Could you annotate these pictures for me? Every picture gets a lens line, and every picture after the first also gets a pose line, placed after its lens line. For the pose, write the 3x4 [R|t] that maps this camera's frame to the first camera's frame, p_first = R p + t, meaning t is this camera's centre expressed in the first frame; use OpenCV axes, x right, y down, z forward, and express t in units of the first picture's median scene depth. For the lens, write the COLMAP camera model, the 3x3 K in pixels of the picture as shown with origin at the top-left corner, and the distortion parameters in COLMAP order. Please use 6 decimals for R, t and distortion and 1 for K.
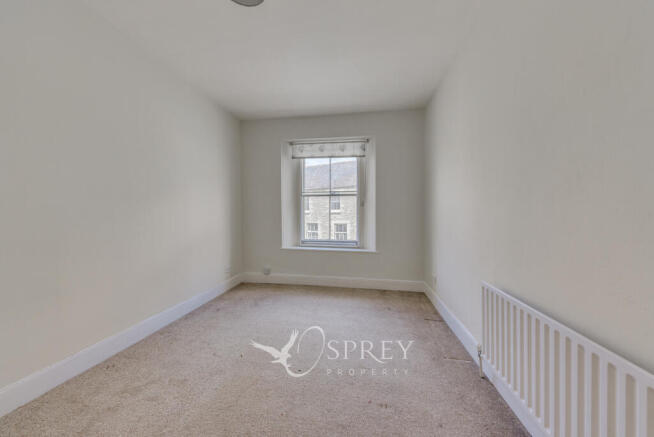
lens RADIAL K [[225.3, 0, 342.4], [0, 225.3, 215.6], [0, 0, 1]] dist [0.002198, -0.000001]
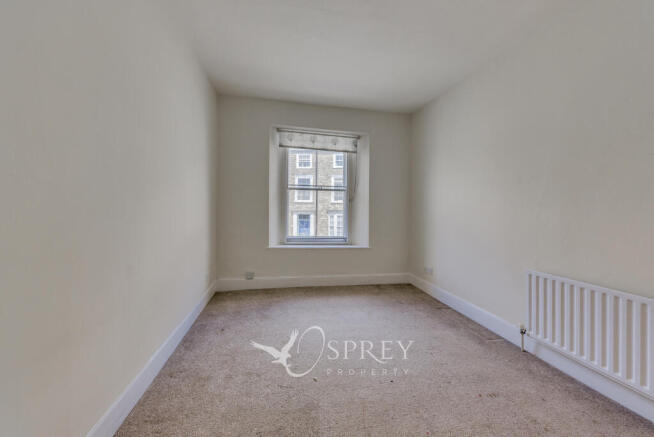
lens RADIAL K [[225.3, 0, 335.4], [0, 225.3, 206.3], [0, 0, 1]] dist [0.002198, -0.000001]
pose [[0.943174, 0.023793, 0.331446, -0.320111], [-0.016725, 0.999568, -0.024162, 0.002621], [-0.331878, 0.017245, 0.943165, 0.089441]]
